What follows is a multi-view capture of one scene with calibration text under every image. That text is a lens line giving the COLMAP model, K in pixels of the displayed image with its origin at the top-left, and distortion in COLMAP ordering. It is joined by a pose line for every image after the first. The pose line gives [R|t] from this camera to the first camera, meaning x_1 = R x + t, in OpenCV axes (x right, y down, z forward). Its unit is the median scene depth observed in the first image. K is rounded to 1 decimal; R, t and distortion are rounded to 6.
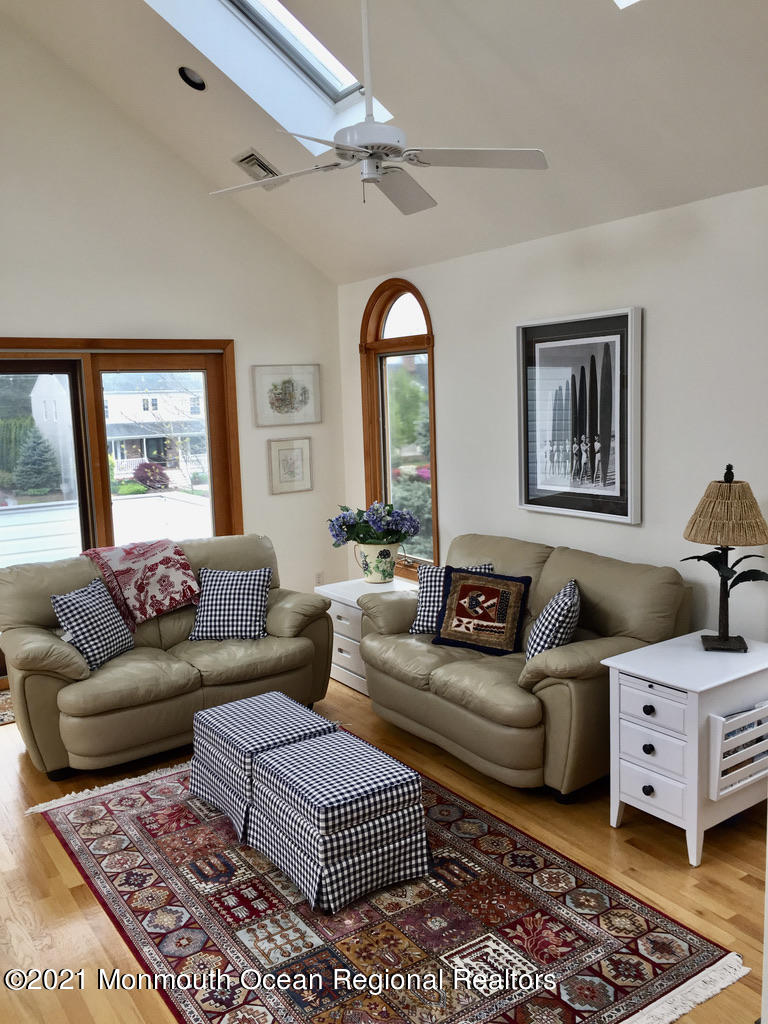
lens RADIAL K [[863.3, 0, 384.0], [0, 863.3, 512.0], [0, 0, 1]] dist [0.103275, 0.000453]
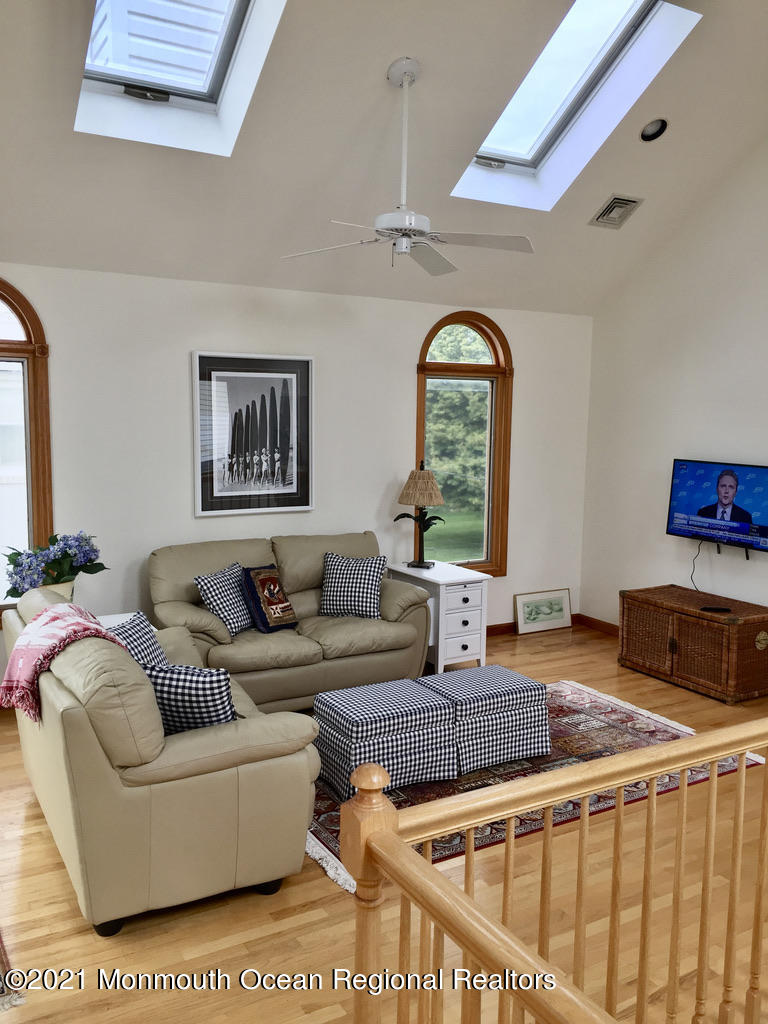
lens RADIAL K [[863.3, 0, 384.0], [0, 863.3, 512.0], [0, 0, 1]] dist [0.103275, 0.000453]
pose [[0.079616, -0.090632, 0.992697, -1.041811], [0.120524, 0.989428, 0.080667, -0.078579], [-0.989513, 0.113221, 0.089697, 0.733808]]
